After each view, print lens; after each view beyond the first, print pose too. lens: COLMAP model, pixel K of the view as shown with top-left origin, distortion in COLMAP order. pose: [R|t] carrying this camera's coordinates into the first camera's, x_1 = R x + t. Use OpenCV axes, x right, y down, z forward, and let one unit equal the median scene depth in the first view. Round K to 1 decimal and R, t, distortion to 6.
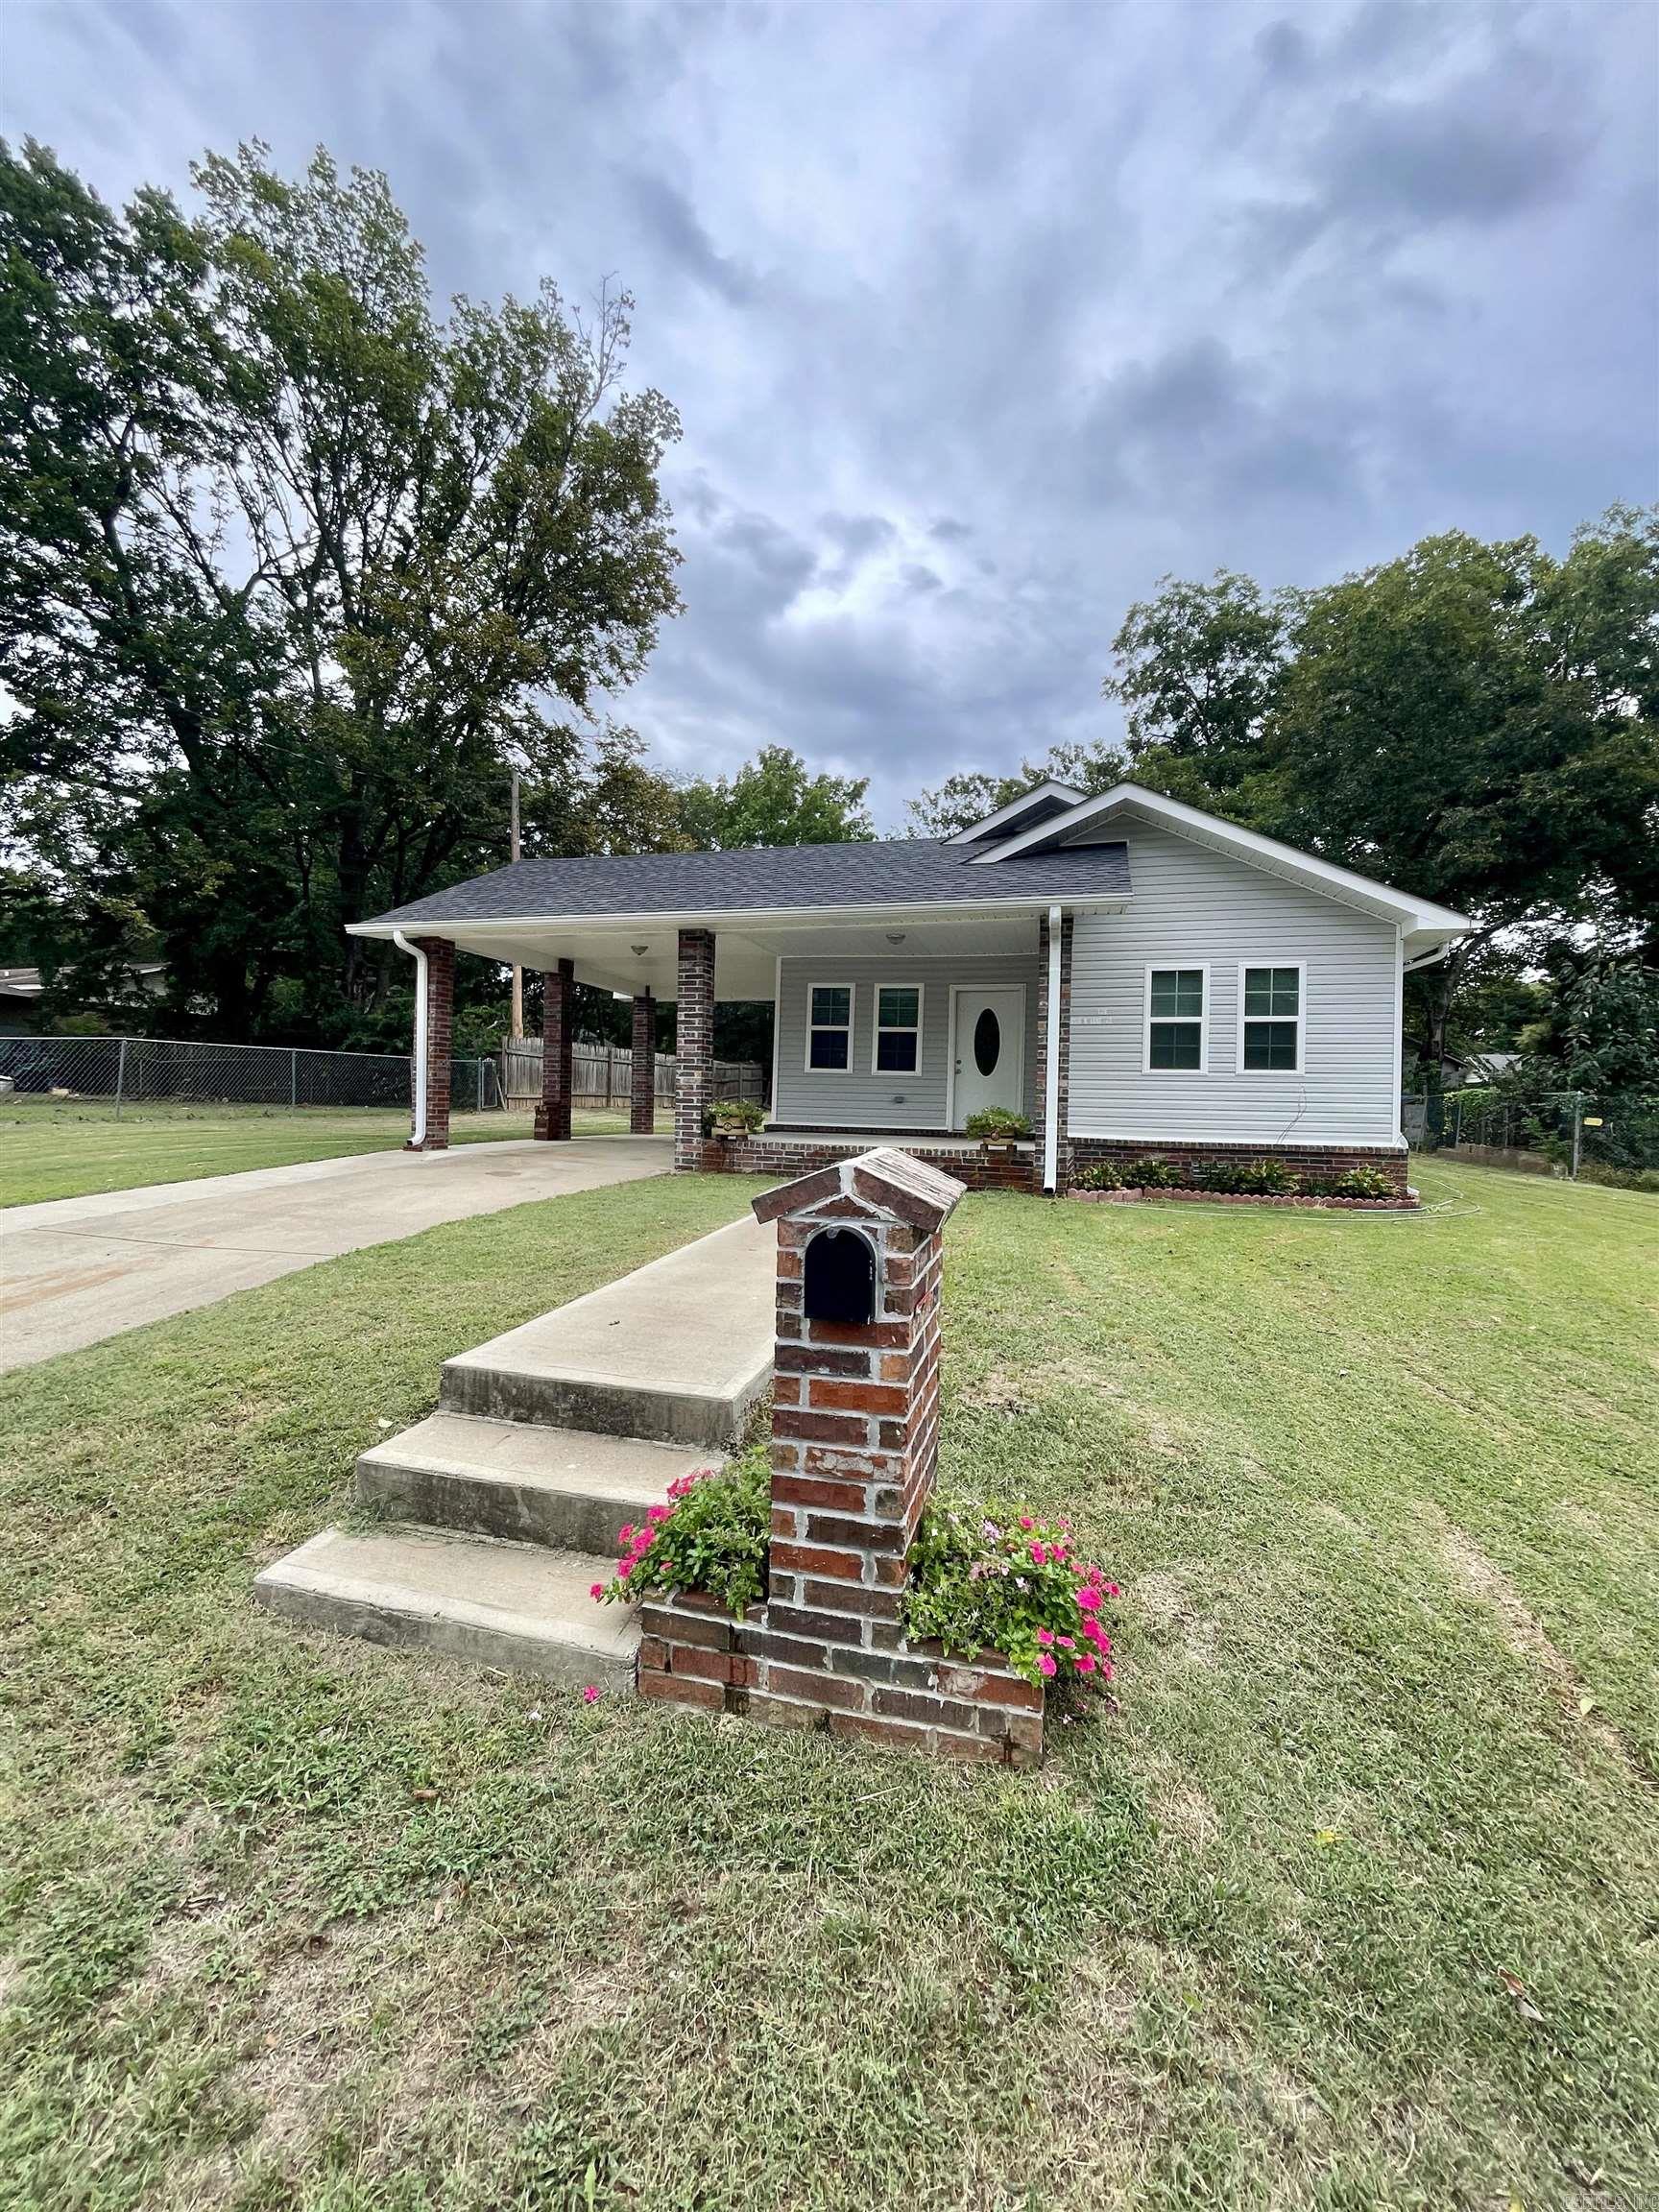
lens RADIAL K [[891.7, 0, 806.3], [0, 891.7, 1100.1], [0, 0, 1]] dist [-0.022267, 0.012644]
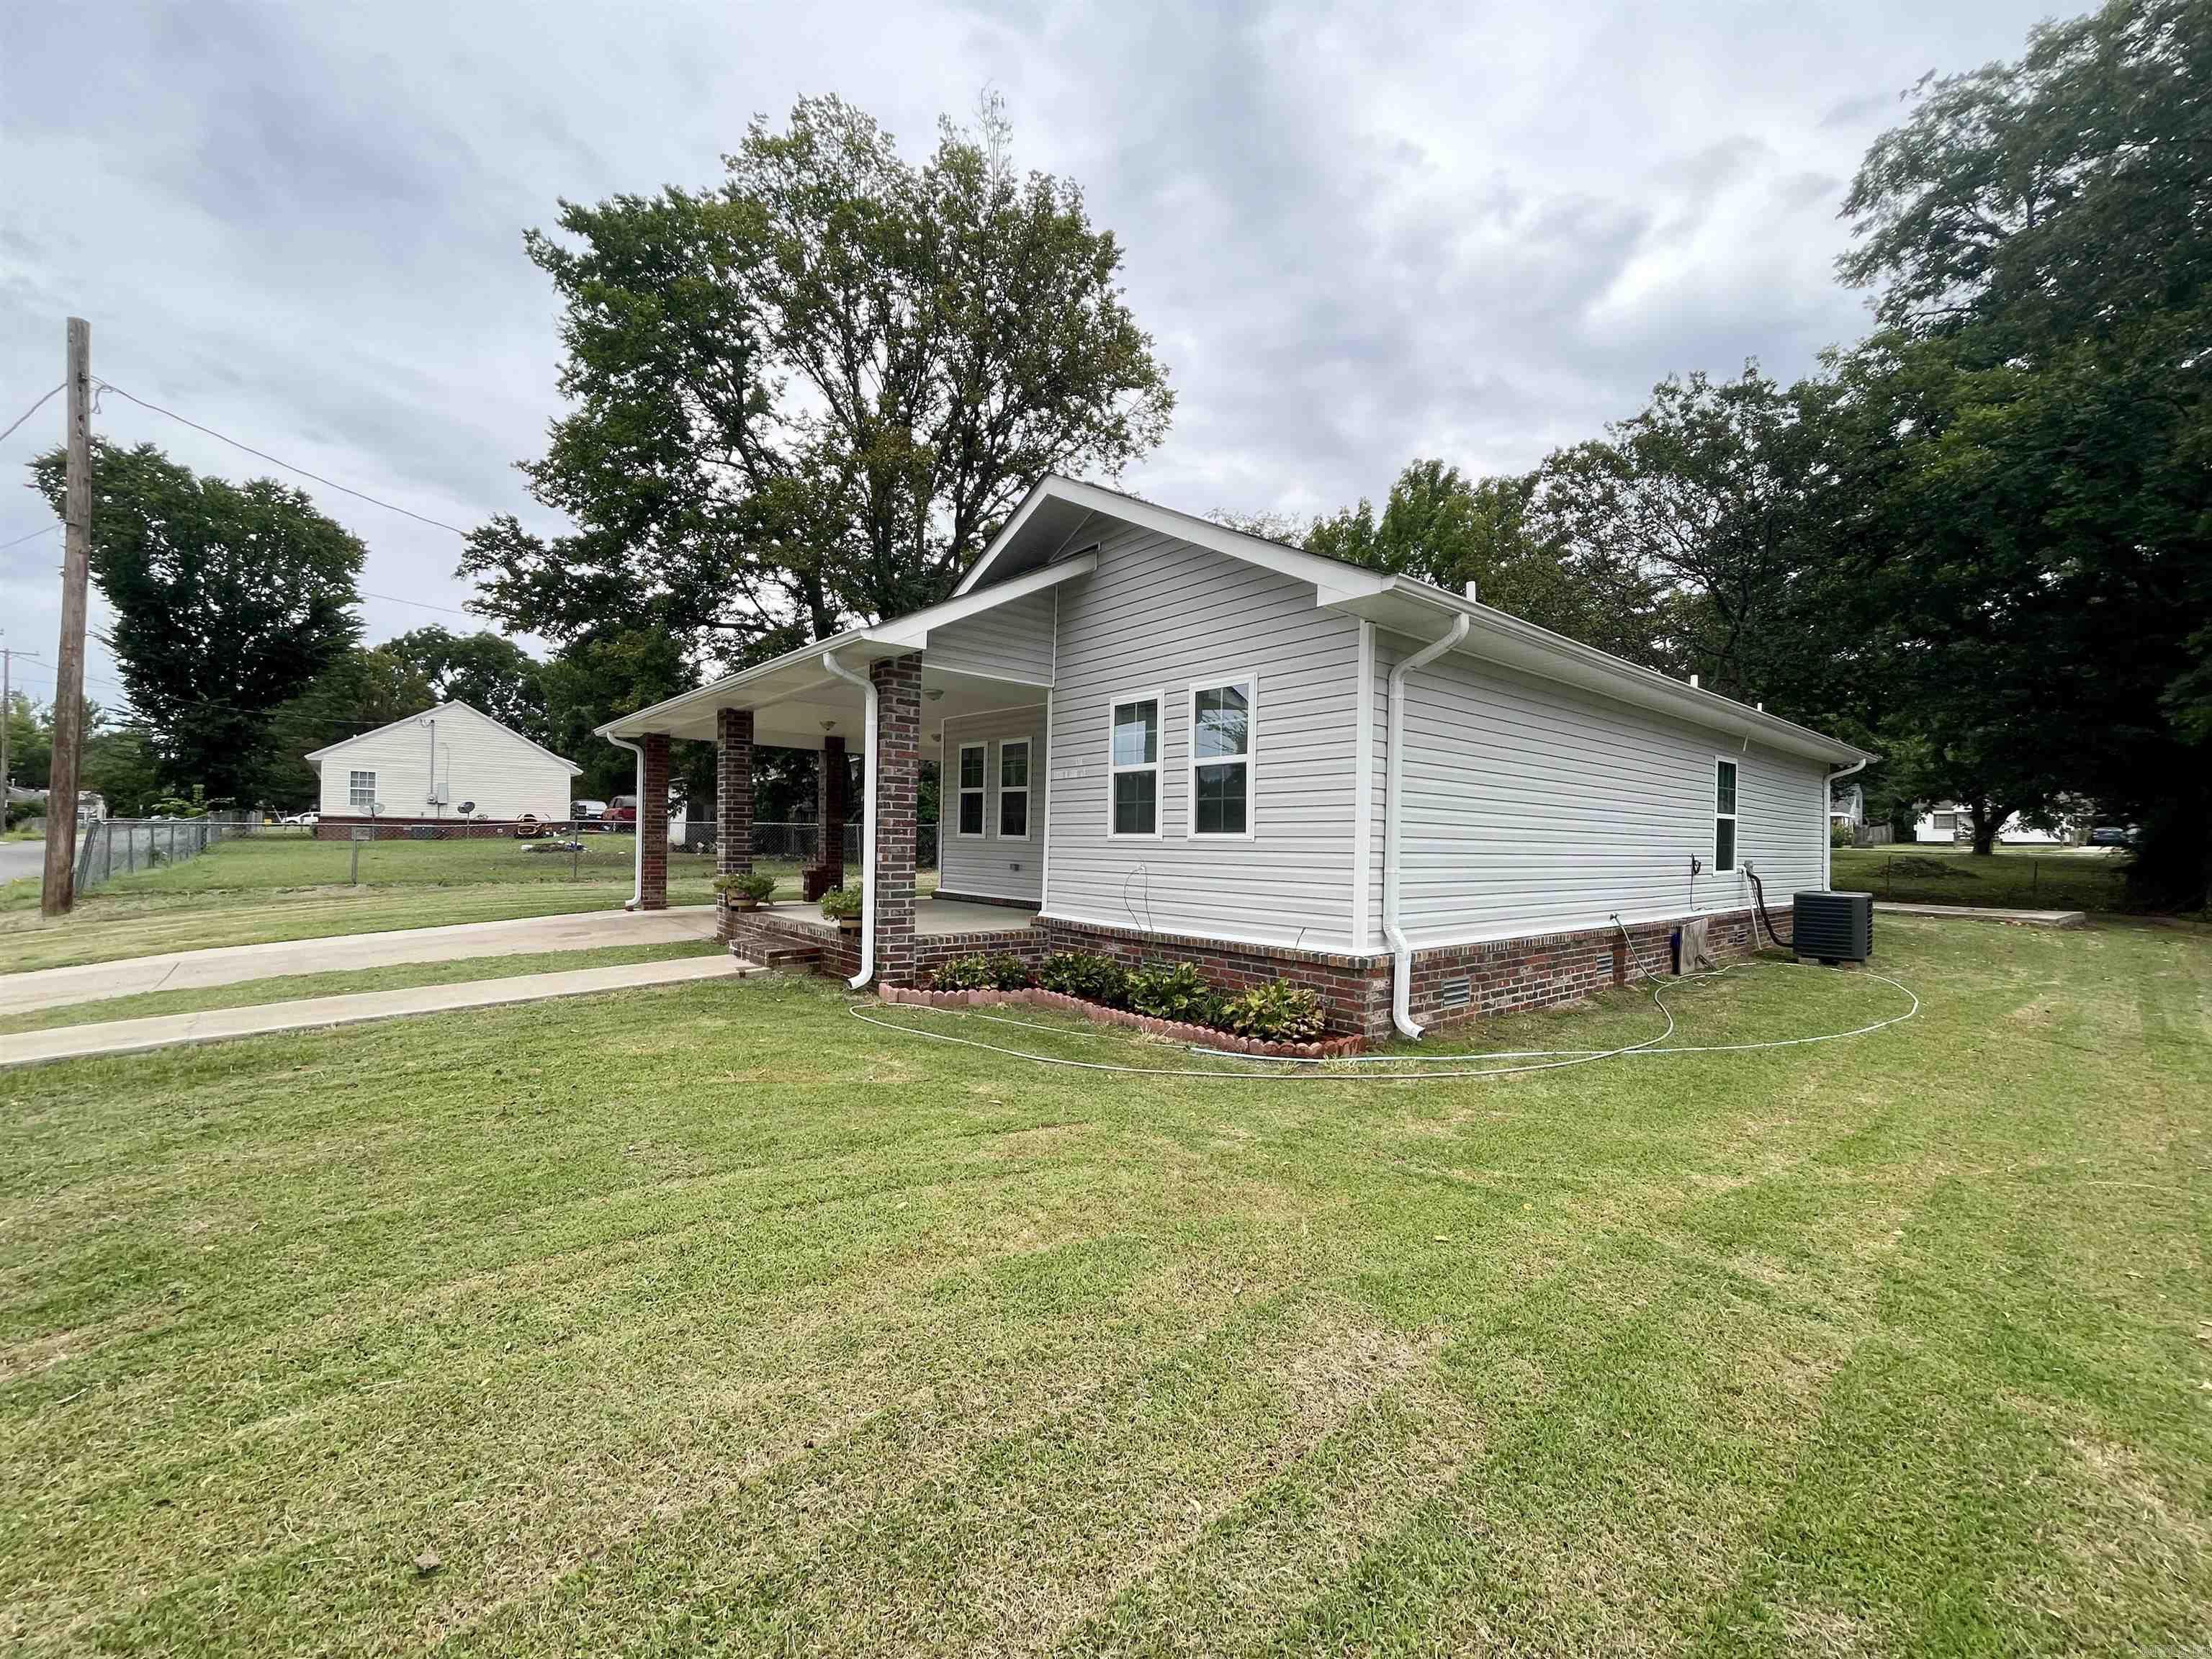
lens RADIAL K [[885.5, 0, 1106.0], [0, 885.5, 829.5], [0, 0, 1]] dist [0.000529, 0.000221]
pose [[0.838934, -0.015174, -0.544021, 0.669377], [0.001966, 0.999689, -0.024850, -0.016495], [0.544229, 0.019778, 0.838703, 0.296835]]
